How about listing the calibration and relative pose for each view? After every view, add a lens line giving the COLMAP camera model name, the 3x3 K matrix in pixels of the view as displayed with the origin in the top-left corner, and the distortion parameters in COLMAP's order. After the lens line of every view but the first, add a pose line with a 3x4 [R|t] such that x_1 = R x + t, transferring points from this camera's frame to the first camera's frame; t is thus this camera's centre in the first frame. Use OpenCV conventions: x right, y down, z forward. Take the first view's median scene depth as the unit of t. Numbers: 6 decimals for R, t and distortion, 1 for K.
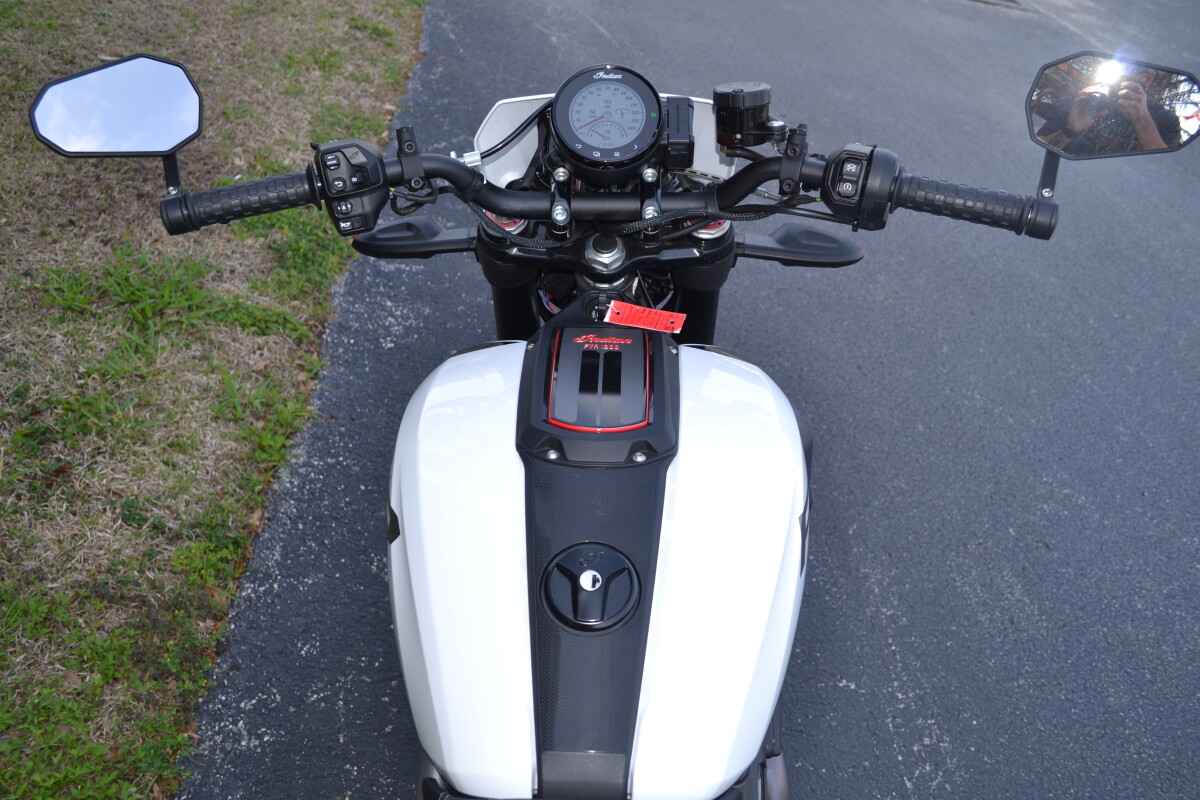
lens RADIAL K [[1026.6, 0, 598.0], [0, 1026.6, 395.3], [0, 0, 1]] dist [-0.080384, 0.019434]
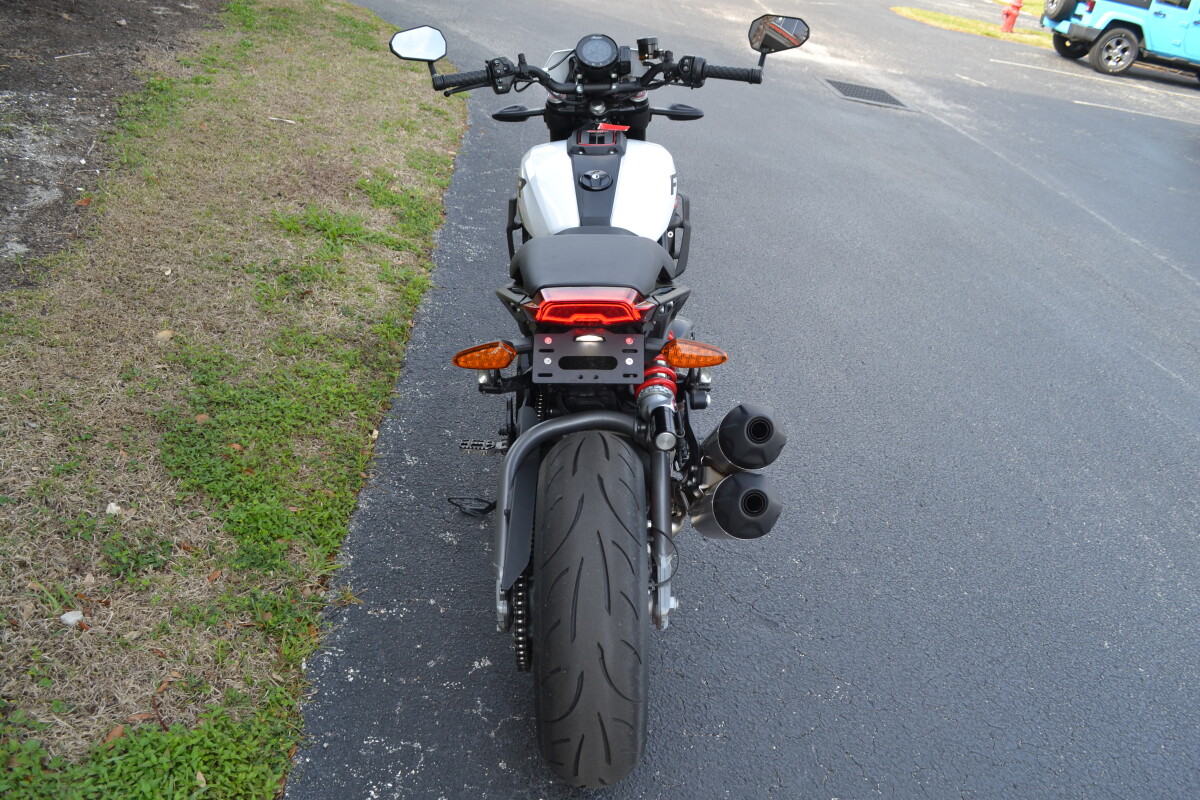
lens RADIAL K [[924.2, 0, 601.1], [0, 924.2, 406.0], [0, 0, 1]] dist [-0.083320, 0.006151]
pose [[0.999618, -0.025056, 0.011653, -0.014976], [0.026022, 0.995429, -0.091889, 0.419041], [-0.009298, 0.092158, 0.995701, -0.617407]]
